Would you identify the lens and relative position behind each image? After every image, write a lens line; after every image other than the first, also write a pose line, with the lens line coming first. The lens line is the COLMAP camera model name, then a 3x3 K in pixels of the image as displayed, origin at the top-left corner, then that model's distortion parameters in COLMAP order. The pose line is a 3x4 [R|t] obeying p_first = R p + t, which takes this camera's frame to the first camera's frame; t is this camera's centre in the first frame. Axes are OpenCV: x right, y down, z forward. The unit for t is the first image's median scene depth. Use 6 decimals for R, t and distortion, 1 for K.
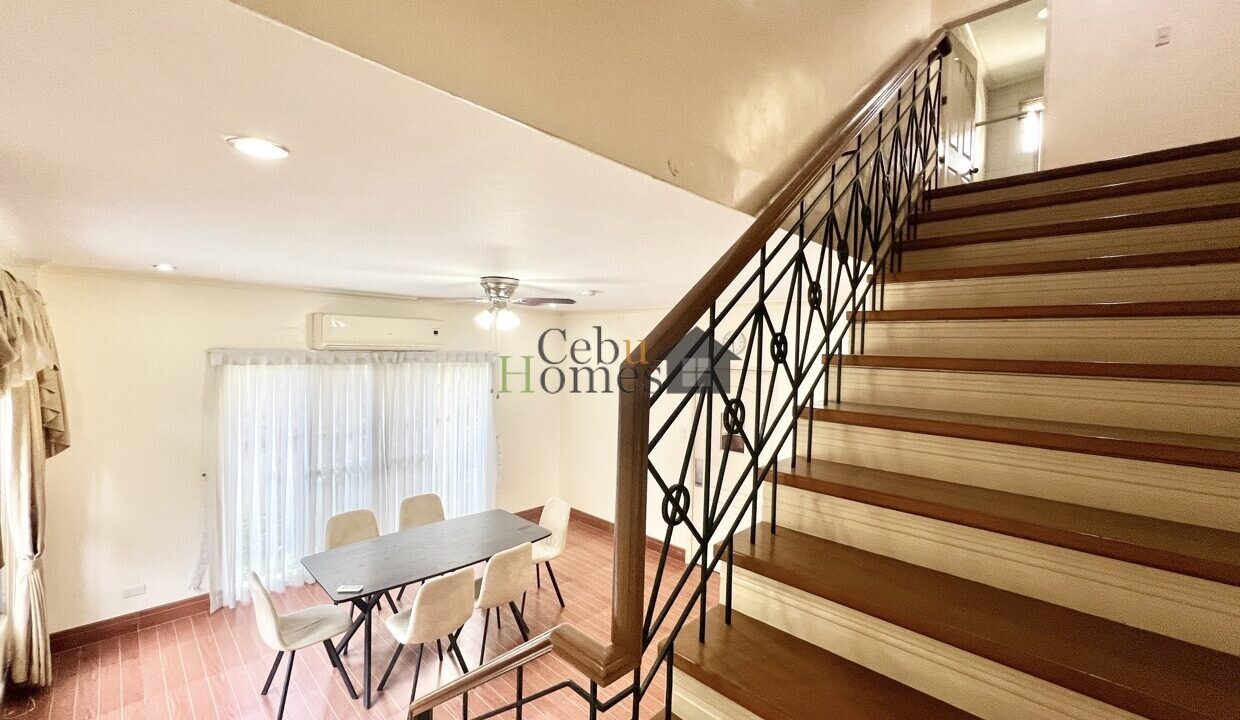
lens RADIAL K [[495.0, 0, 617.4], [0, 495.0, 359.8], [0, 0, 1]] dist [-0.000594, -0.000065]
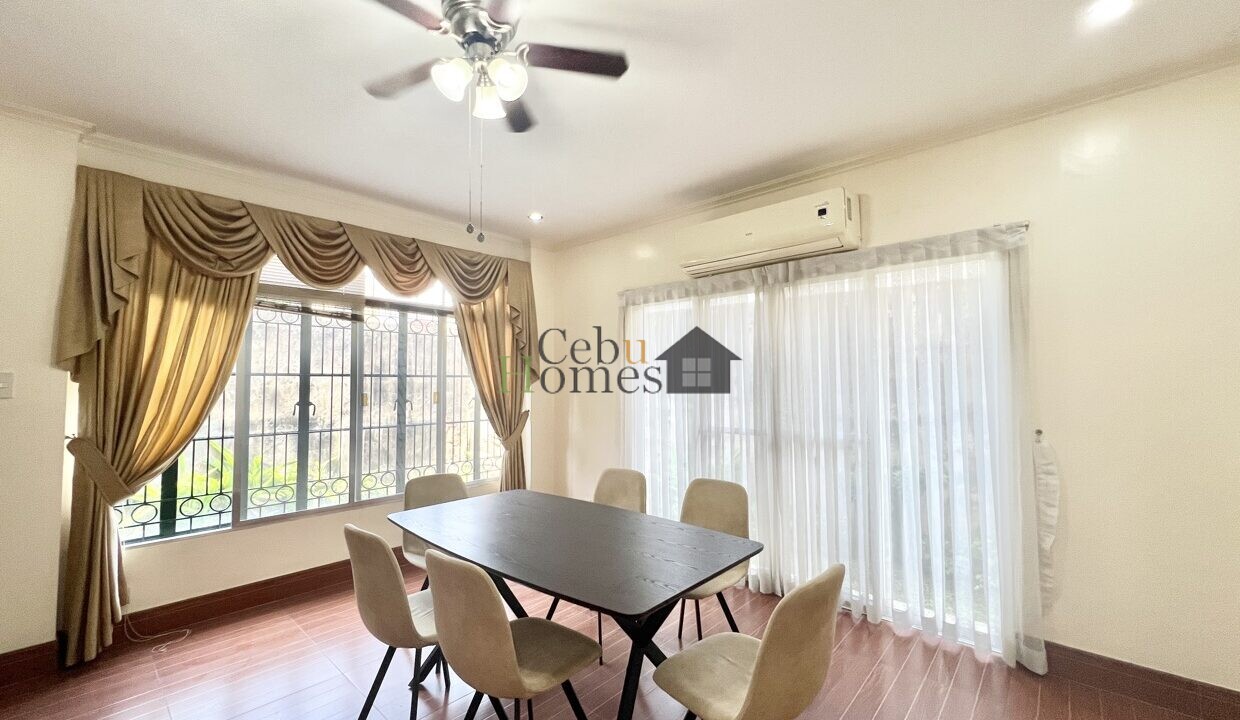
lens RADIAL K [[495.0, 0, 617.4], [0, 495.0, 359.8], [0, 0, 1]] dist [-0.000594, -0.000065]
pose [[0.044867, -0.074263, -0.996229, 0.180772], [-0.018313, 0.997004, -0.075146, 0.170918], [0.998825, 0.021615, 0.043373, 0.815327]]
